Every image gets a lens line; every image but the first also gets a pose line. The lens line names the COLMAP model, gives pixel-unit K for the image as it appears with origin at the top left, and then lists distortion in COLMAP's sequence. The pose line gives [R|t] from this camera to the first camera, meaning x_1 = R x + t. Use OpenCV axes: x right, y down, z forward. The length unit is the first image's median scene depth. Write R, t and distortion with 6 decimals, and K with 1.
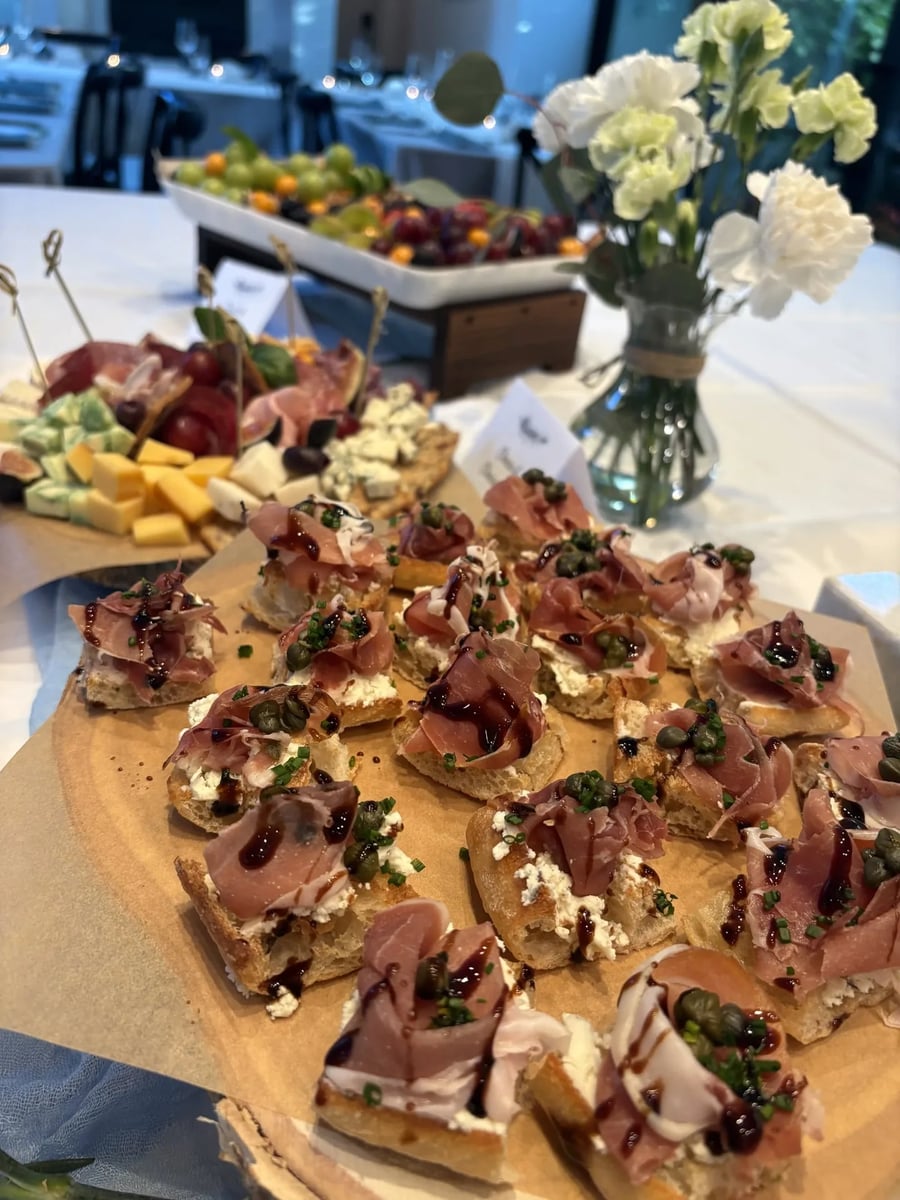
lens RADIAL K [[866.5, 0, 450.0], [0, 866.5, 600.0], [0, 0, 1]] dist [0.002782, -0.005698]
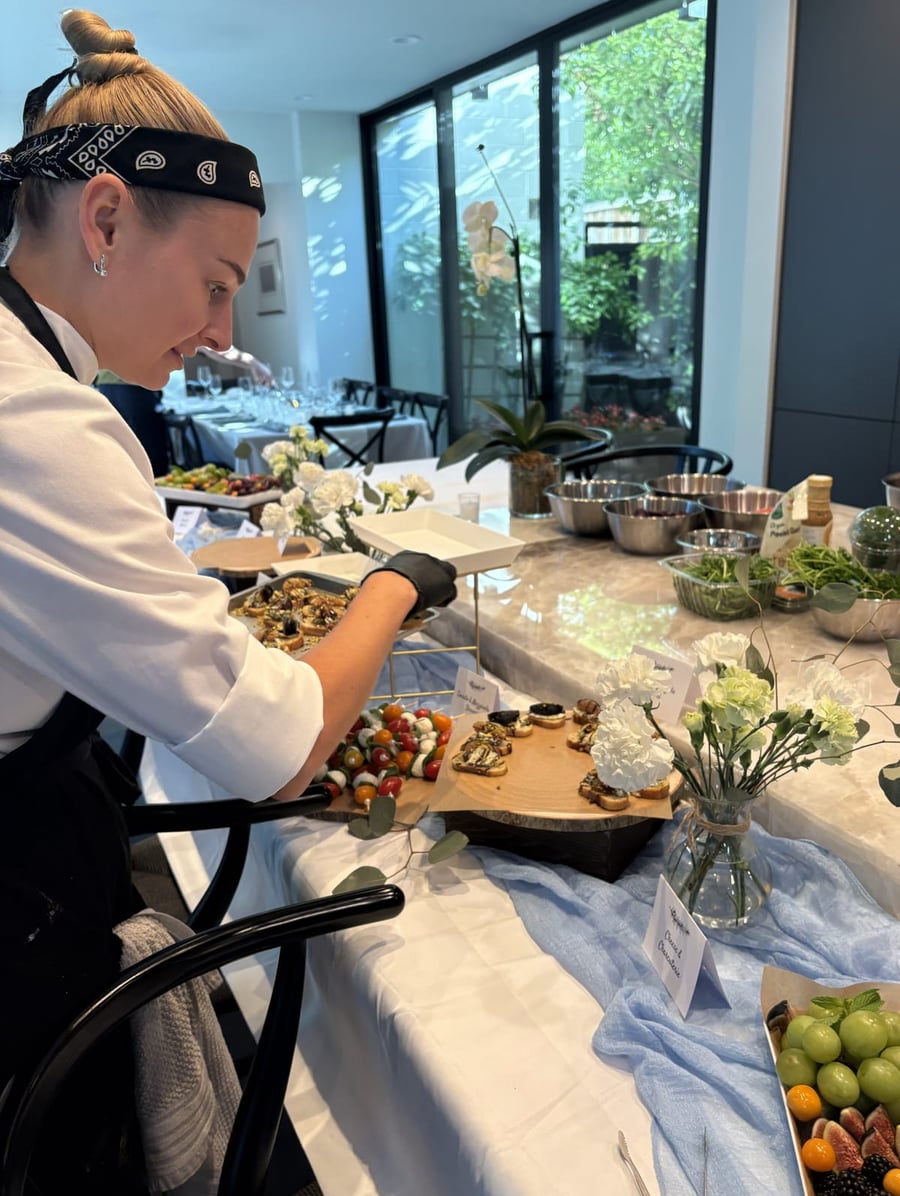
lens RADIAL K [[863.6, 0, 450.0], [0, 863.6, 598.0], [0, 0, 1]] dist [0.002782, -0.005698]
pose [[0.972430, -0.193413, 0.130275, 0.210417], [0.219491, 0.947830, -0.231176, 0.822216], [-0.078766, 0.253396, 0.964150, -1.916924]]
